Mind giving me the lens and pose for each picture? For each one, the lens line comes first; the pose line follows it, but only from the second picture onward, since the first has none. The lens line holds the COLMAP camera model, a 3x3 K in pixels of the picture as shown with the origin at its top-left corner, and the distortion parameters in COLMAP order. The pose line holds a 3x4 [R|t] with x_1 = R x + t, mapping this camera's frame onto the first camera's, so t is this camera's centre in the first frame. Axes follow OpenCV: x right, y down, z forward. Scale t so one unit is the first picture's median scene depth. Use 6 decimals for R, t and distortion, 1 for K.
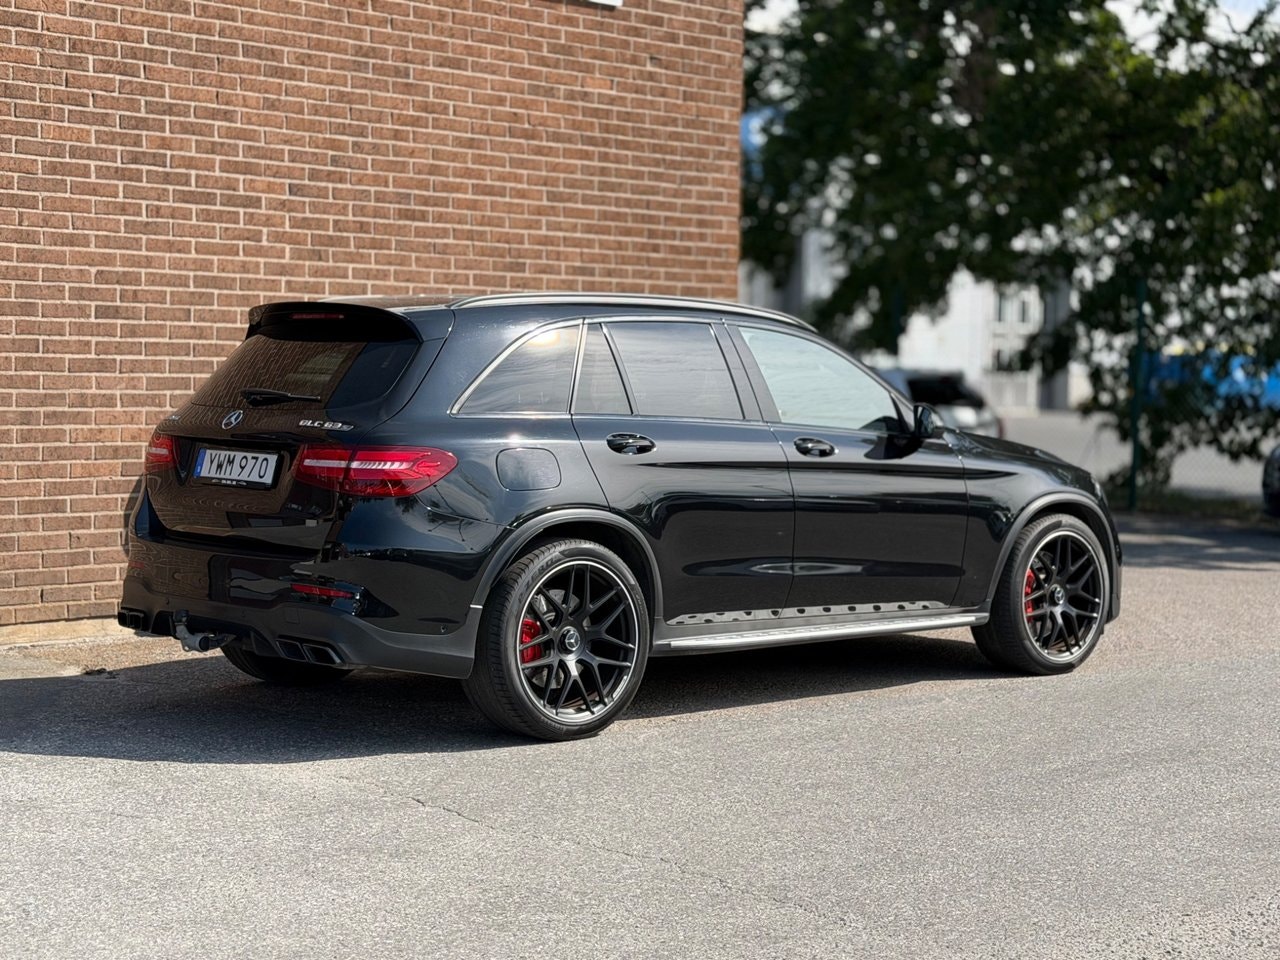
lens RADIAL K [[2149.3, 0, 640.0], [0, 2149.3, 480.0], [0, 0, 1]] dist [0.163302, -0.125977]
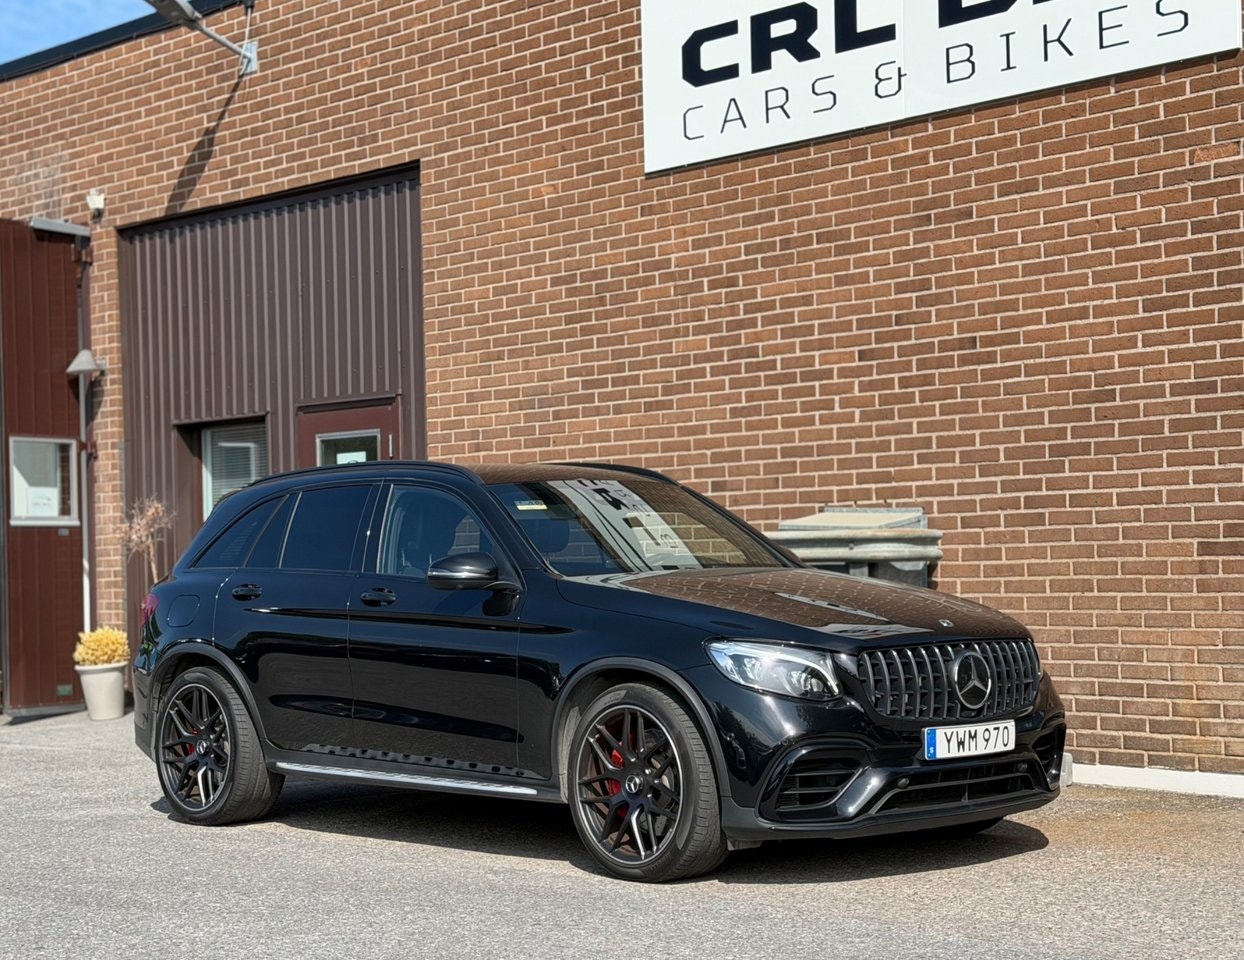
lens RADIAL K [[2235.5, 0, 603.1], [0, 2235.5, 530.2], [0, 0, 1]] dist [0.163355, -0.014144]
pose [[0.001184, -0.026522, -0.999648, 0.926857], [-0.025292, 0.999328, -0.026543, -0.017572], [0.999679, 0.025315, 0.000512, 0.878729]]
